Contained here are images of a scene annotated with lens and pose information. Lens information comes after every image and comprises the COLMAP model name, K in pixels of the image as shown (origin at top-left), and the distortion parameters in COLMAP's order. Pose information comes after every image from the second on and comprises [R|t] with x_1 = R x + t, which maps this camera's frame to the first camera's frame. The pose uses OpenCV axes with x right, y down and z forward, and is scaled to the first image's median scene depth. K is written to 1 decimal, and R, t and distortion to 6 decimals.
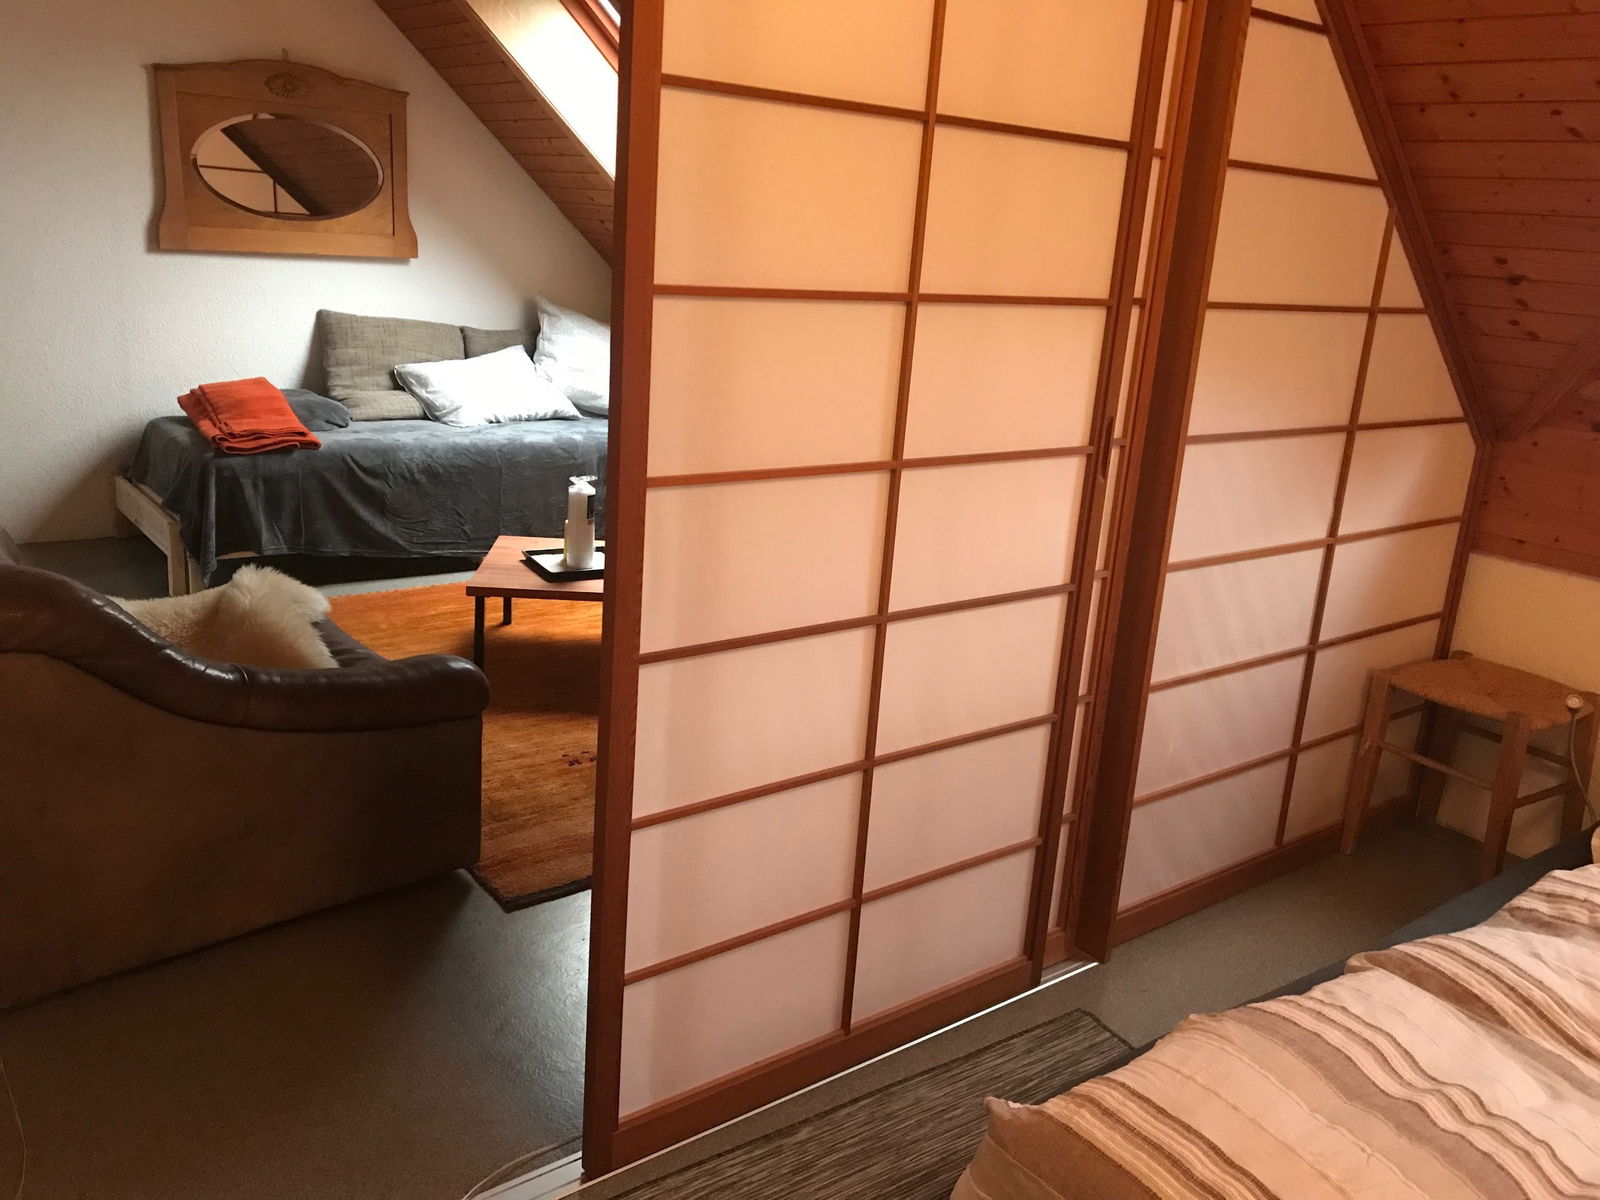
lens RADIAL K [[1324.8, 0, 800.0], [0, 1324.8, 600.0], [0, 0, 1]] dist [0.061538, -0.080805]
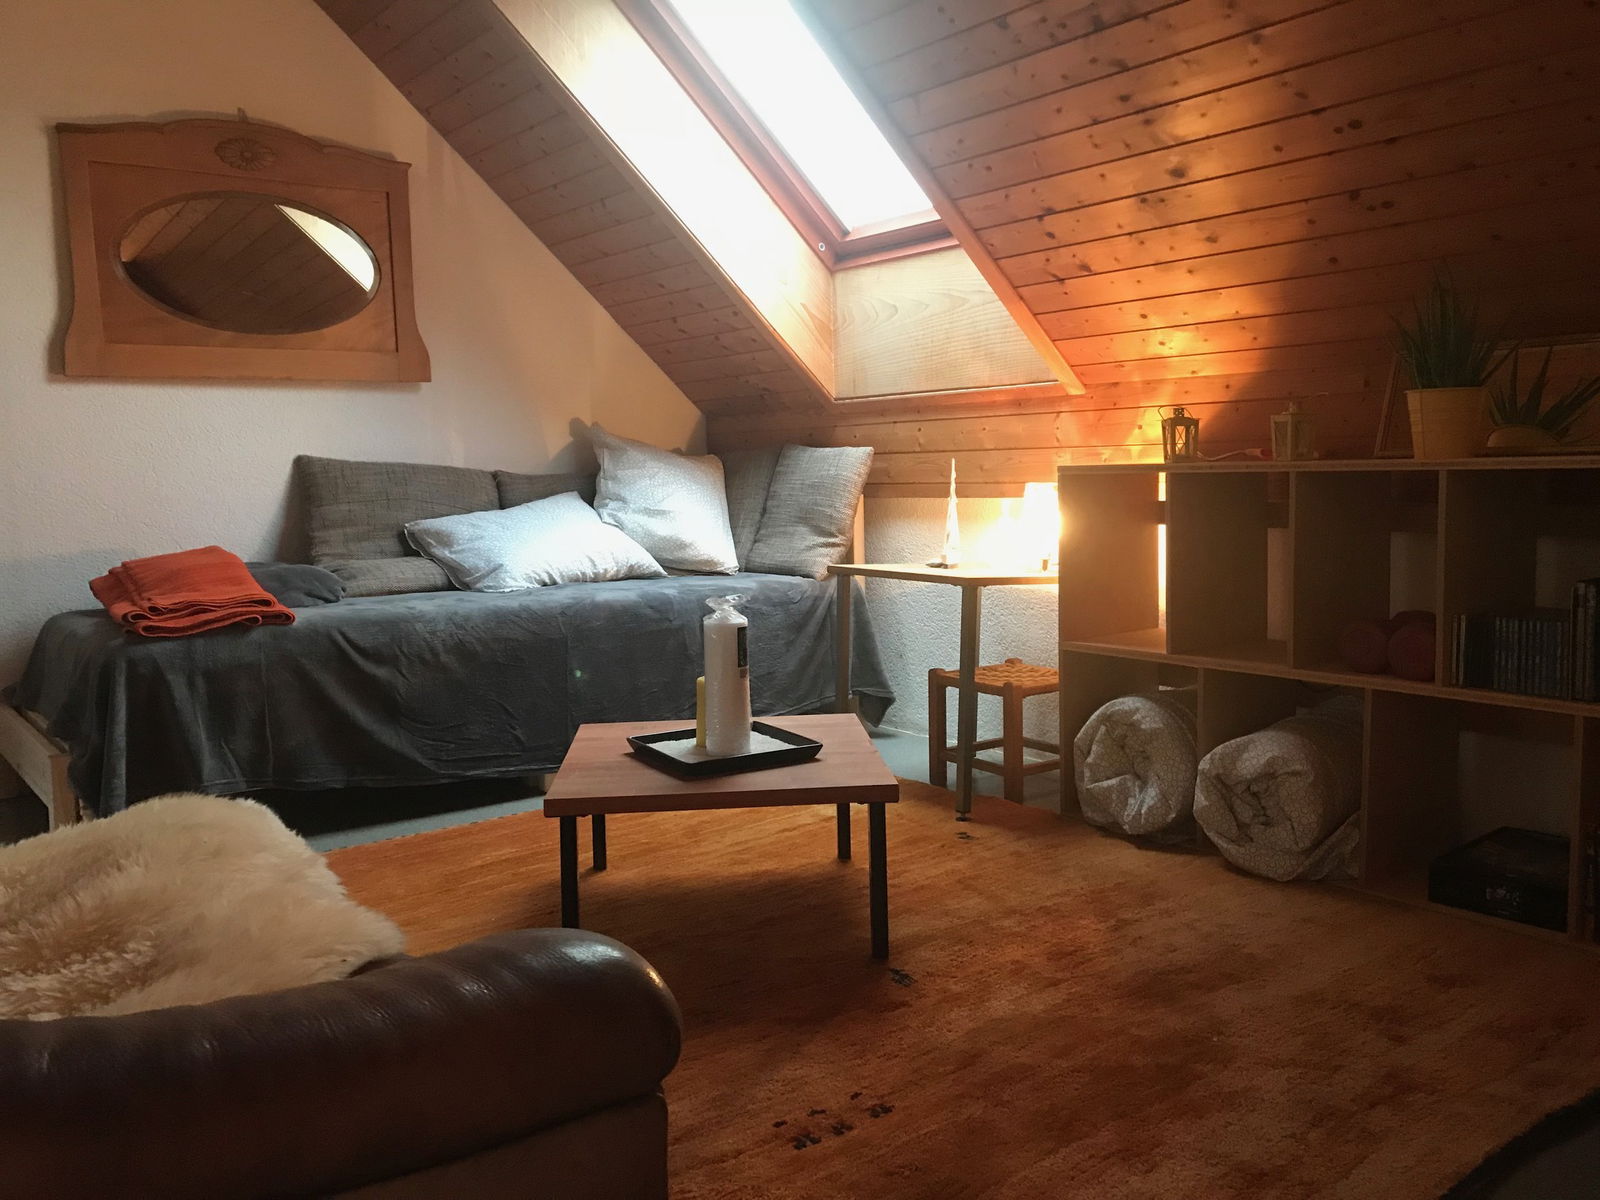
lens RADIAL K [[1324.8, 0, 800.0], [0, 1324.8, 600.0], [0, 0, 1]] dist [0.061538, -0.080805]
pose [[0.995973, -0.089624, -0.002077, -0.095927], [0.087768, 0.979544, -0.181081, 0.012543], [0.018264, 0.180169, 0.983466, 0.311615]]
